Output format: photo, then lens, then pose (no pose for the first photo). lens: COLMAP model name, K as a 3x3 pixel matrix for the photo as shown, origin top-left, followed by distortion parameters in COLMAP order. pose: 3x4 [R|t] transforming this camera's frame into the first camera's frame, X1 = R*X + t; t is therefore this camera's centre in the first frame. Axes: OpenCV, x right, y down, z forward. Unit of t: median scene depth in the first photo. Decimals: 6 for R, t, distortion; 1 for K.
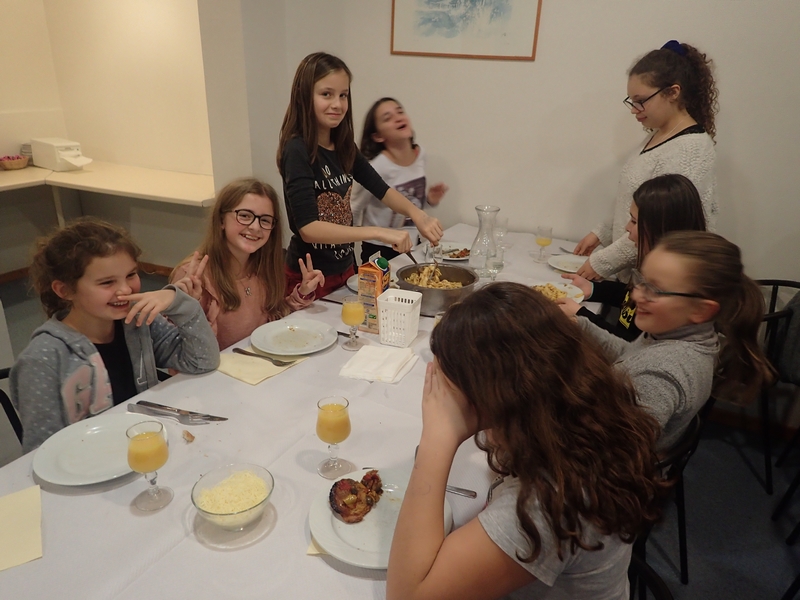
lens RADIAL K [[601.1, 0, 407.7], [0, 601.1, 294.7], [0, 0, 1]] dist [0.007457, 0.006090]
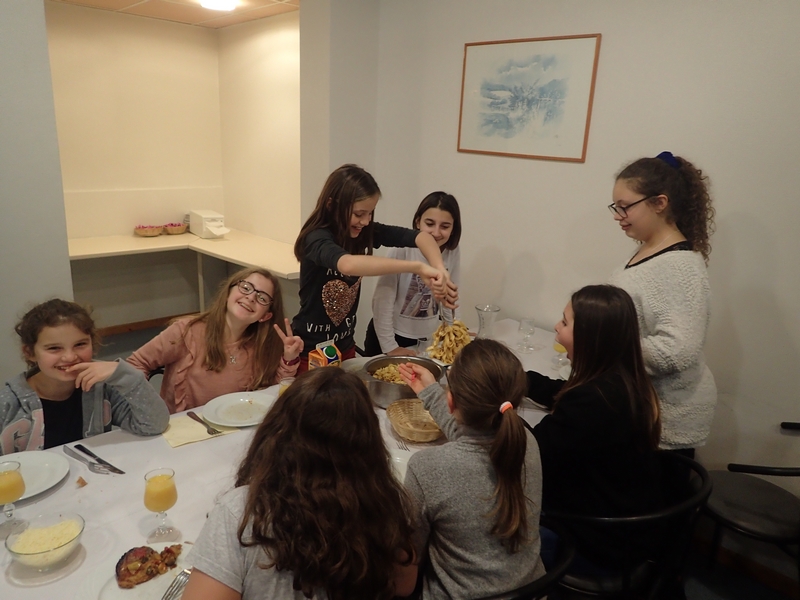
lens RADIAL K [[601.1, 0, 400.0], [0, 601.1, 298.9], [0, 0, 1]] dist [0.007457, 0.006090]
pose [[0.951578, 0.087462, -0.294703, 0.391468], [-0.119042, 0.988715, -0.090949, -0.066932], [0.283422, 0.121627, 0.951251, -0.001790]]
